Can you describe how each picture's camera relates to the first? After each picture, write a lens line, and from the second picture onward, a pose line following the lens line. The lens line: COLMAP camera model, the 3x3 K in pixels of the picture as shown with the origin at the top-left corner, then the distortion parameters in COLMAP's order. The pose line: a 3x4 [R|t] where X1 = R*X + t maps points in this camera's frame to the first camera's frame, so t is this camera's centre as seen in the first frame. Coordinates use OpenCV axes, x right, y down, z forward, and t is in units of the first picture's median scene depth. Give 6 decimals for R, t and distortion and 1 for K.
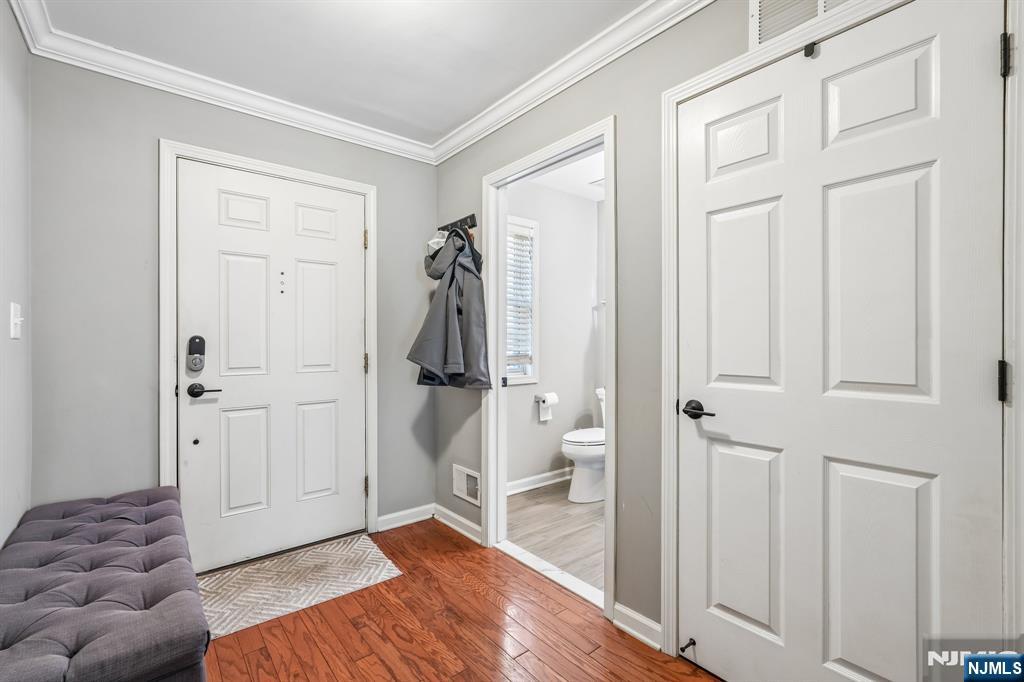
lens RADIAL K [[454.8, 0, 510.8], [0, 454.8, 341.0], [0, 0, 1]] dist [-0.015502, 0.002470]
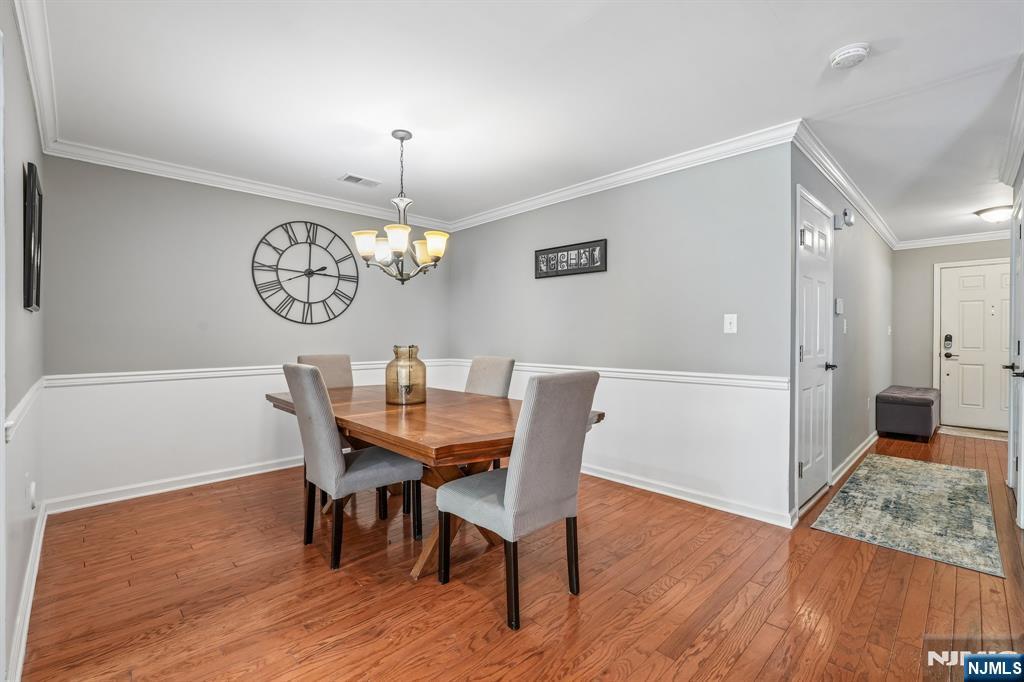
lens RADIAL K [[454.8, 0, 511.0], [0, 454.8, 338.5], [0, 0, 1]] dist [-0.015502, 0.002470]
pose [[0.088451, 0.005197, -0.996067, 1.708829], [-0.002289, 0.999985, 0.005014, 0.004407], [0.996078, 0.001837, 0.088462, -1.796163]]
